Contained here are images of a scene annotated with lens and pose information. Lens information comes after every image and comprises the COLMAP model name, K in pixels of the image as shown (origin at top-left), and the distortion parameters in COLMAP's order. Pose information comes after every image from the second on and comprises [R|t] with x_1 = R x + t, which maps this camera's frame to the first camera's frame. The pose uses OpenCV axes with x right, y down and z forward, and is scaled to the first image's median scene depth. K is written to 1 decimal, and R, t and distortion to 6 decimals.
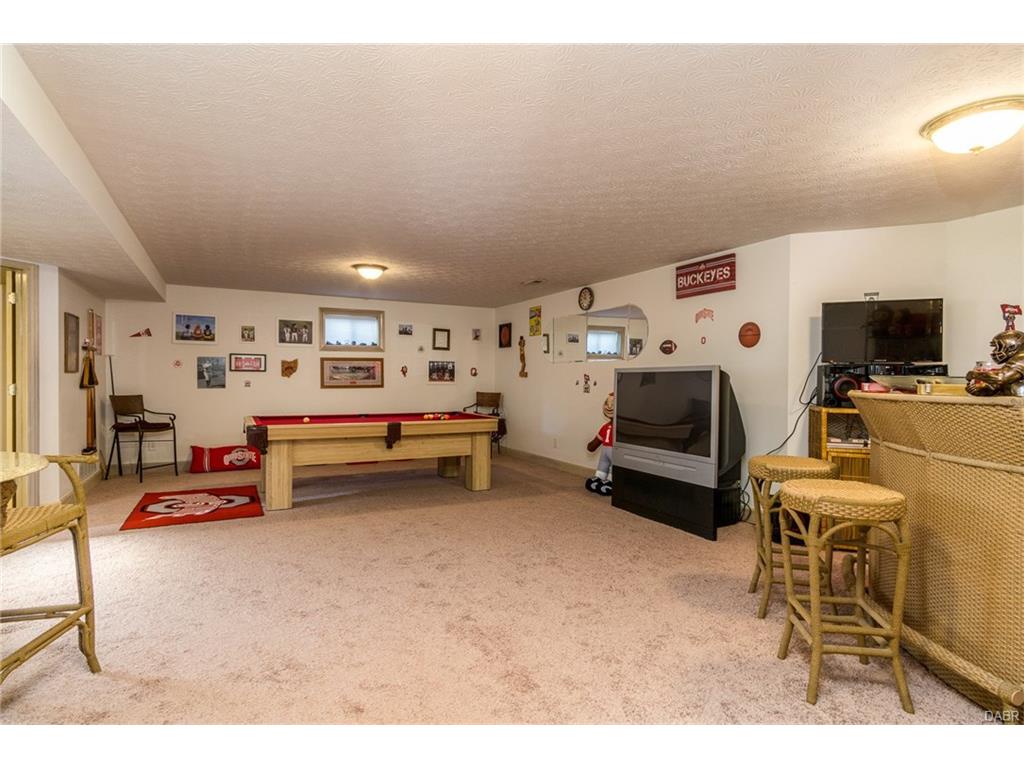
lens RADIAL K [[550.2, 0, 513.1], [0, 550.2, 388.4], [0, 0, 1]] dist [0.012043, 0.001474]
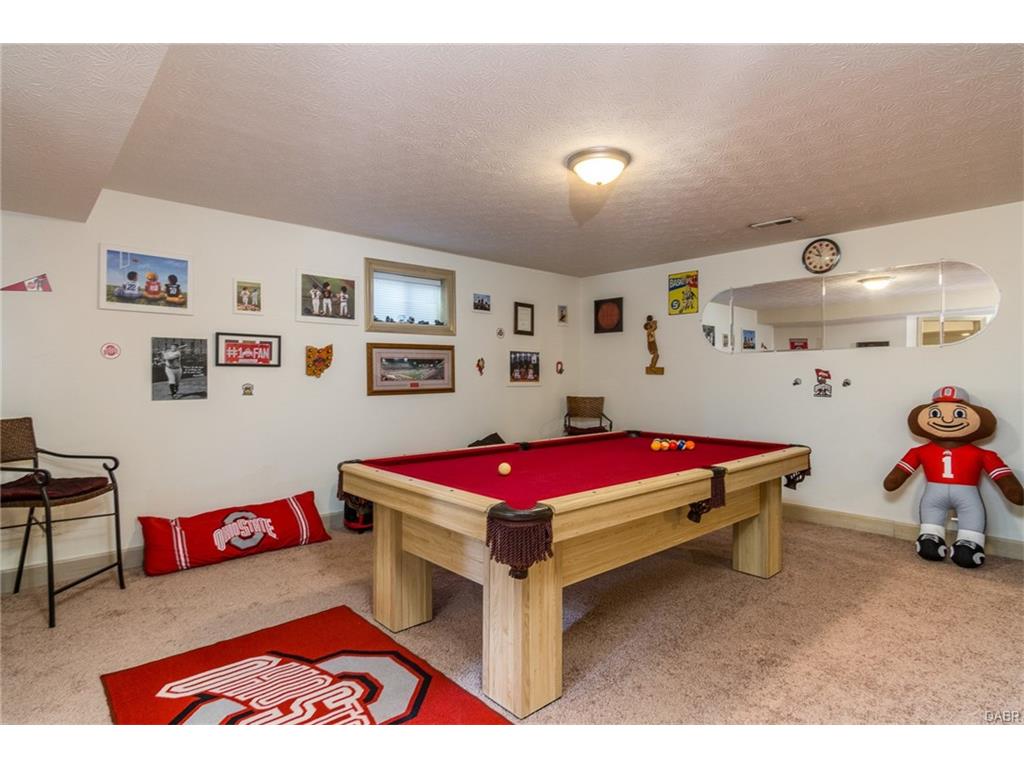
lens RADIAL K [[550.2, 0, 512.6], [0, 550.2, 379.8], [0, 0, 1]] dist [0.012043, 0.001474]
pose [[0.966807, -0.008090, 0.255379, -0.352904], [0.011068, 0.999886, -0.010224, -0.009159], [-0.255268, 0.012711, 0.966787, 0.396921]]
